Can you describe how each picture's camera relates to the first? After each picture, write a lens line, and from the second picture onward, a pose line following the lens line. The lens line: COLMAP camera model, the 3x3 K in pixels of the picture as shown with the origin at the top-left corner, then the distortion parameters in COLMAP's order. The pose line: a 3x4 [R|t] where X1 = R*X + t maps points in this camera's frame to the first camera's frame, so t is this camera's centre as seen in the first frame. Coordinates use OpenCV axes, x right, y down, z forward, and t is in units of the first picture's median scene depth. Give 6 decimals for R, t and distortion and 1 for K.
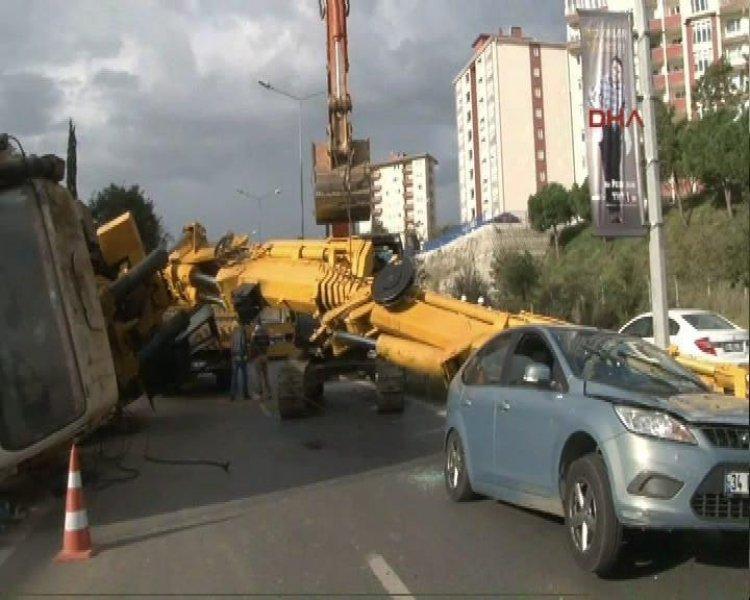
lens RADIAL K [[680.8, 0, 346.6], [0, 680.8, 335.5], [0, 0, 1]] dist [-0.097742, 0.001785]
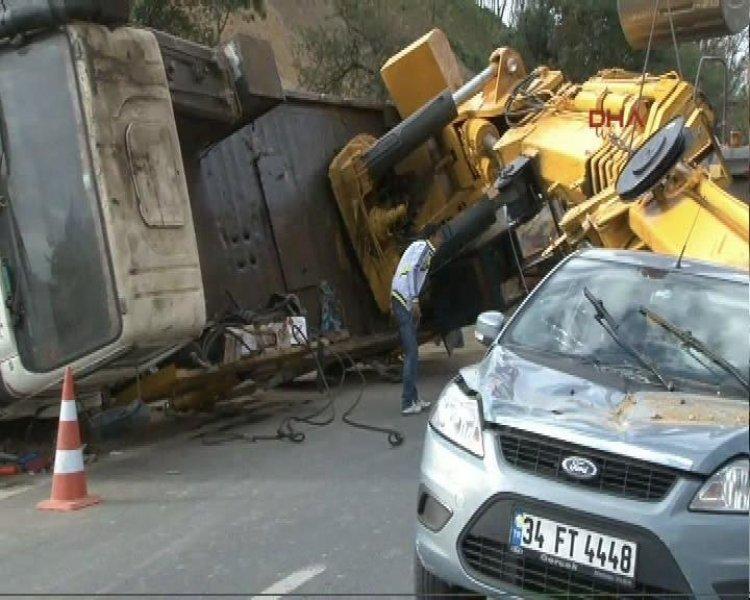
lens RADIAL K [[1341.2, 0, 375.6], [0, 1341.2, 346.6], [0, 0, 1]] dist [0.202265, 0.064156]
pose [[0.769706, 0.098683, -0.630725, 0.850160], [-0.042568, 0.993715, 0.103527, -0.045048], [0.636978, -0.052837, 0.769069, -0.021944]]
